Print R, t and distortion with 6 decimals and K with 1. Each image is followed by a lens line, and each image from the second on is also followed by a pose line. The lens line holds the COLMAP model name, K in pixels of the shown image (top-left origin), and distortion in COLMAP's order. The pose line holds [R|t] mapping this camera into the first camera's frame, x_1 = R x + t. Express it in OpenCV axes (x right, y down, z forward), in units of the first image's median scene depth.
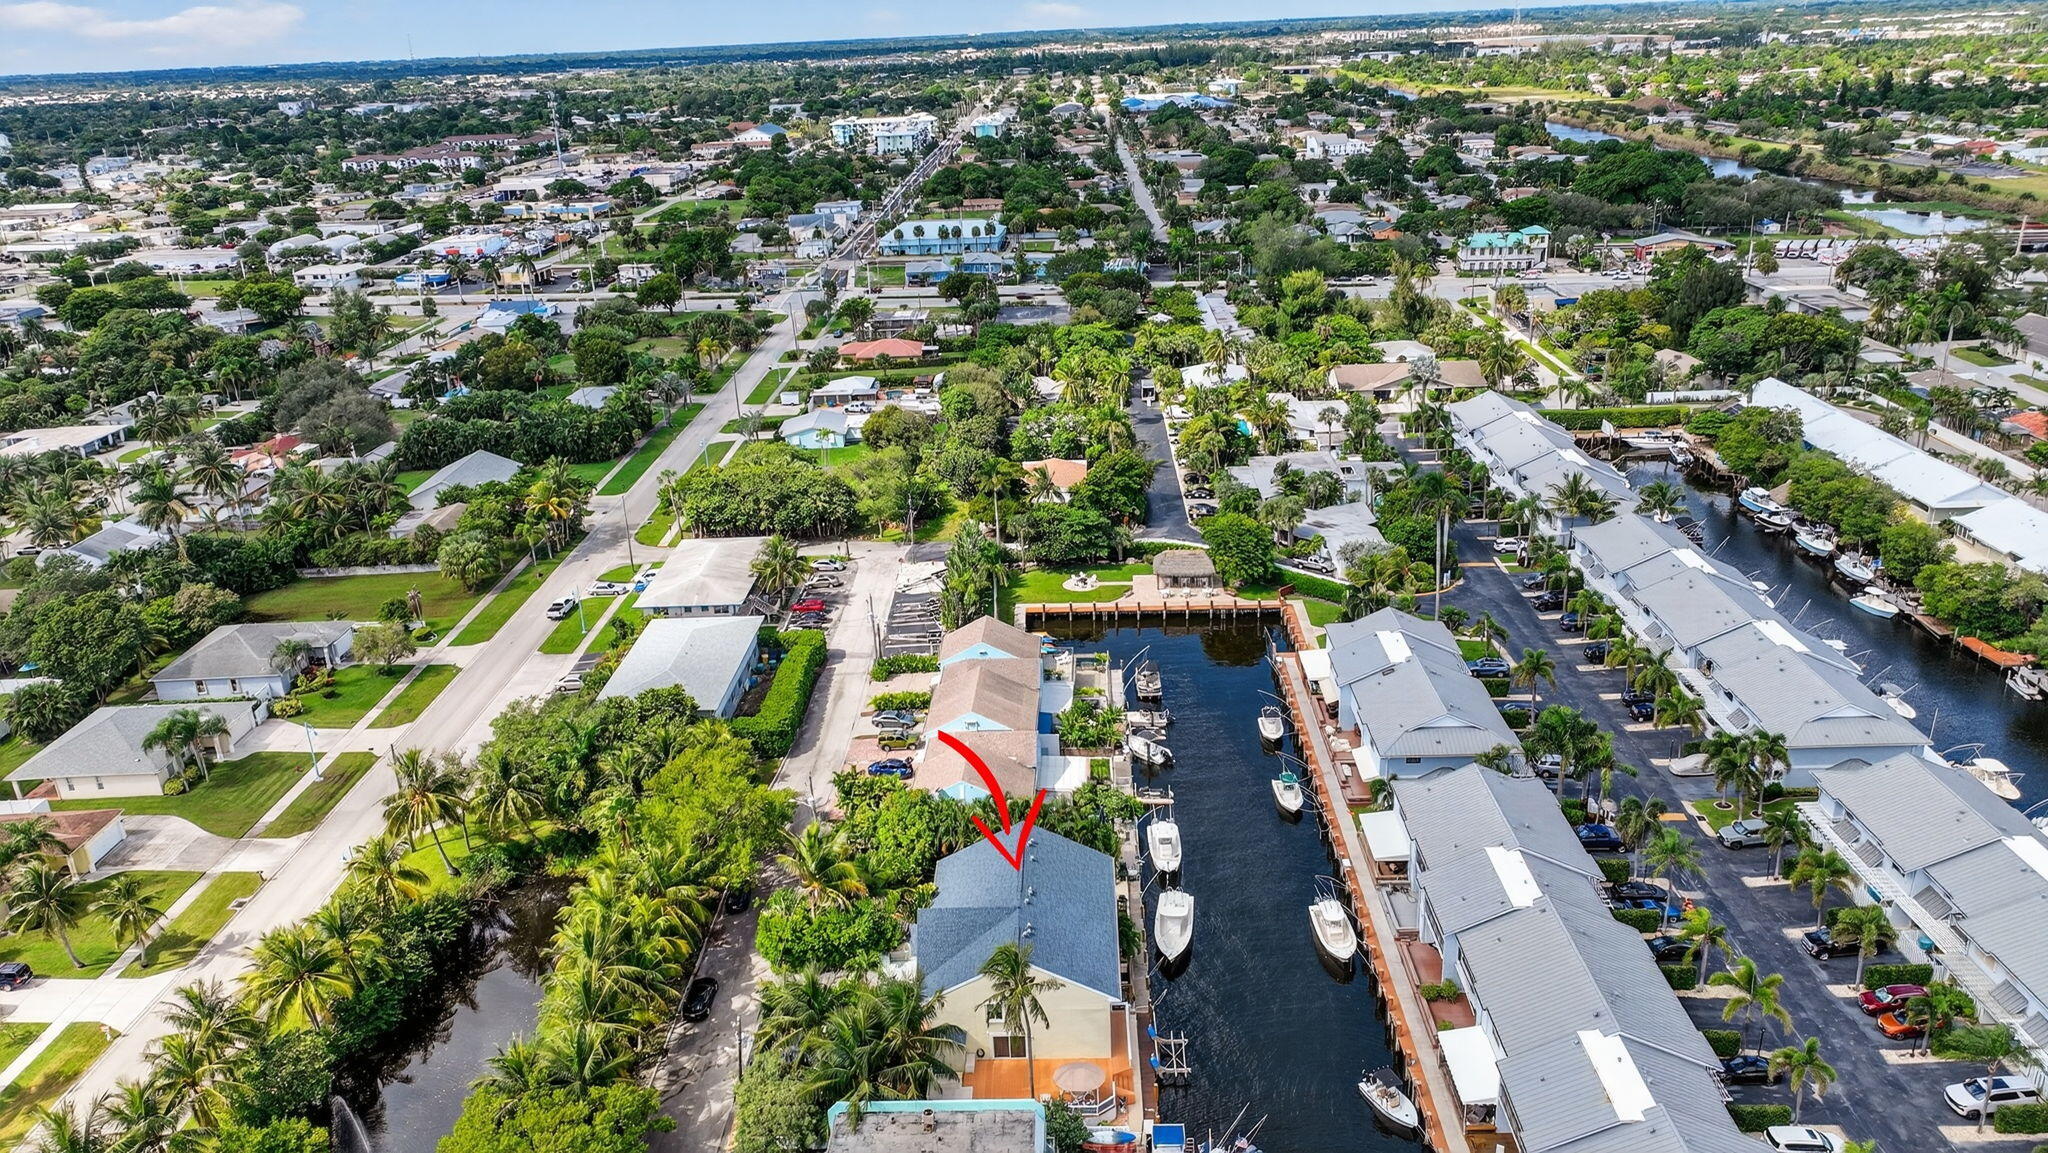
lens RADIAL K [[1448.5, 0, 1020.8], [0, 1448.5, 537.5], [0, 0, 1]] dist [0.006262, 0.013528]
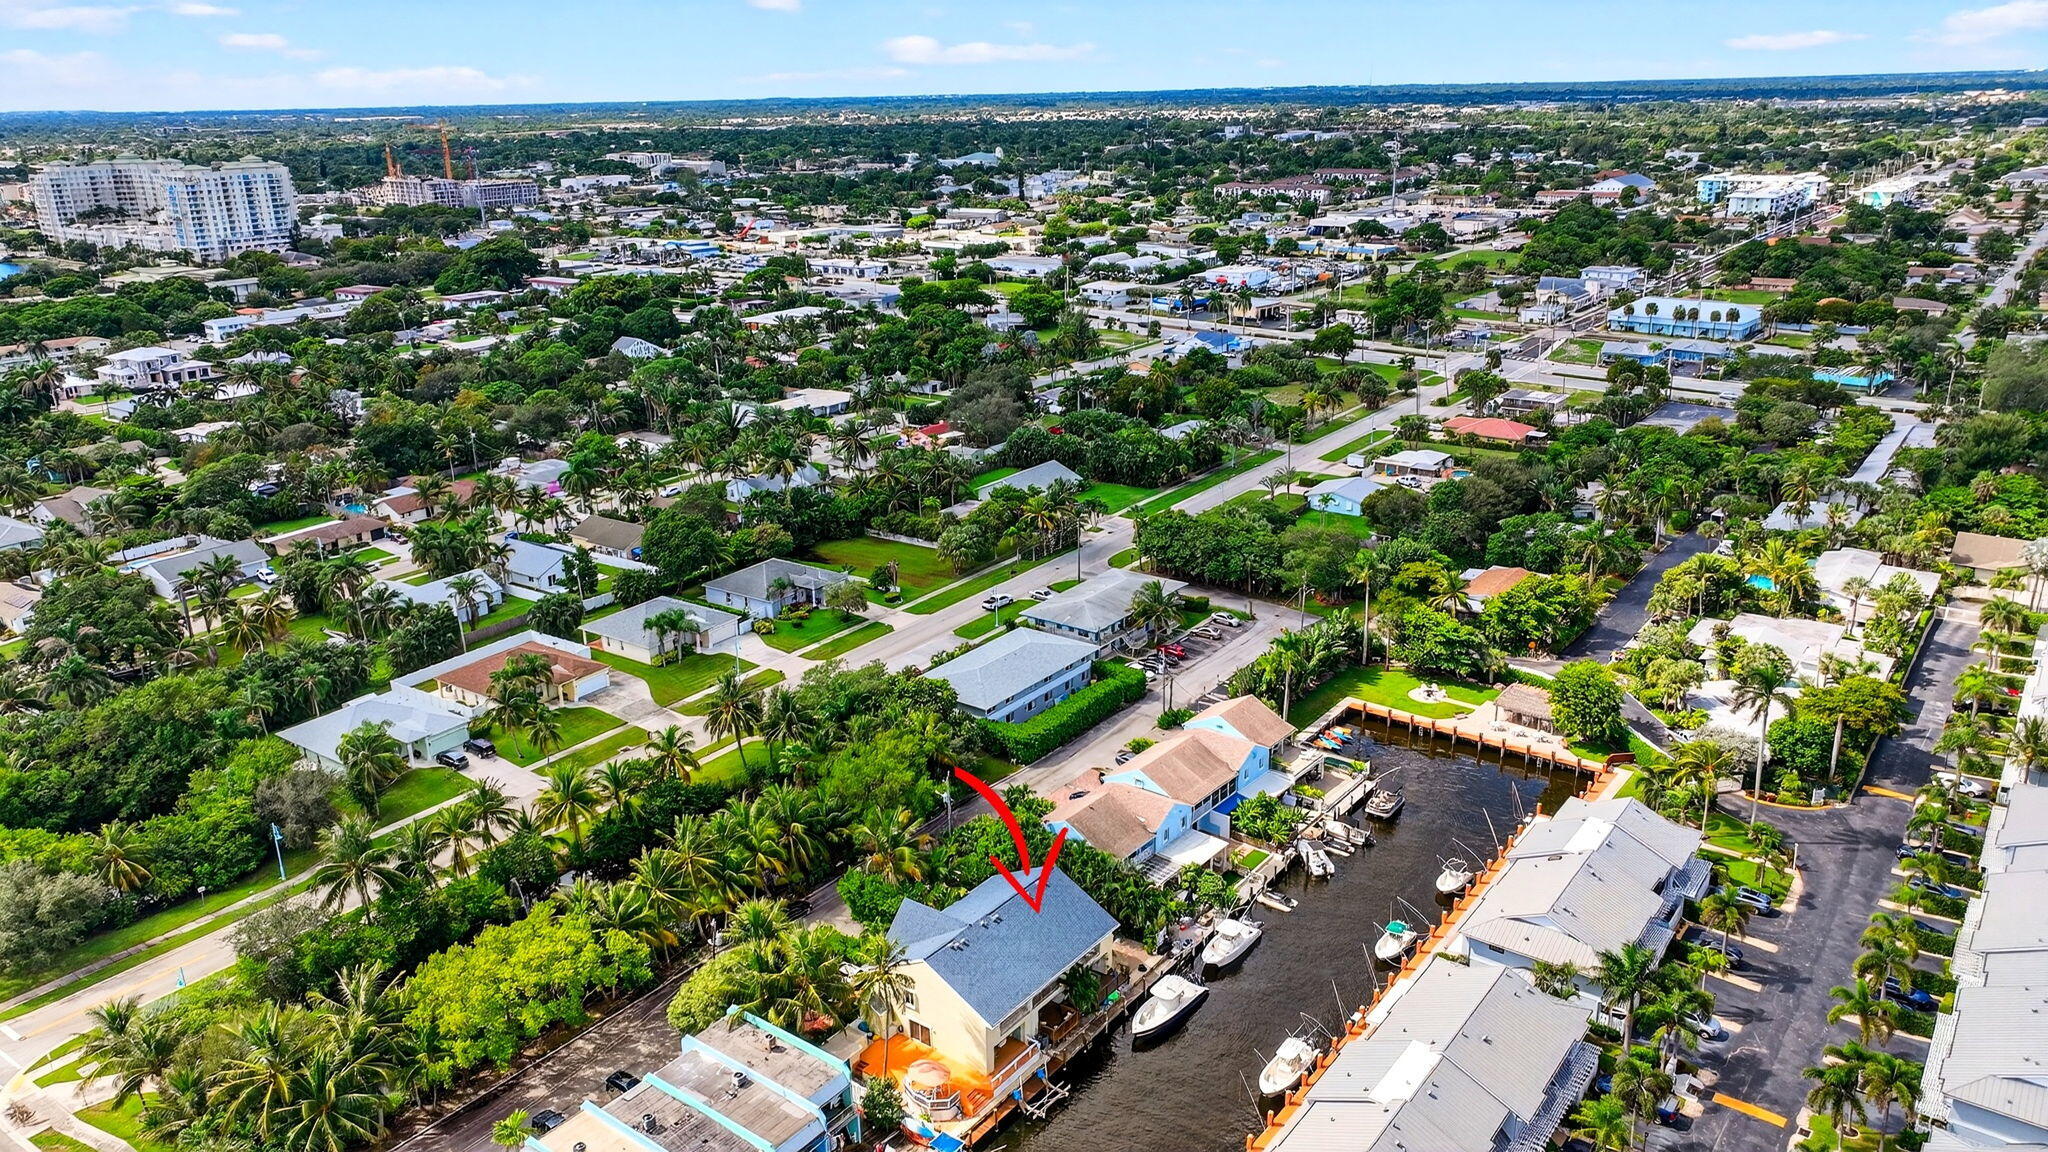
lens RADIAL K [[1448.5, 0, 1020.8], [0, 1448.5, 537.0], [0, 0, 1]] dist [0.006262, 0.013528]
pose [[0.813940, 0.197092, -0.546495, 0.324108], [-0.206841, 0.977366, 0.044418, -0.057699], [0.542879, 0.076884, 0.836284, 0.015239]]
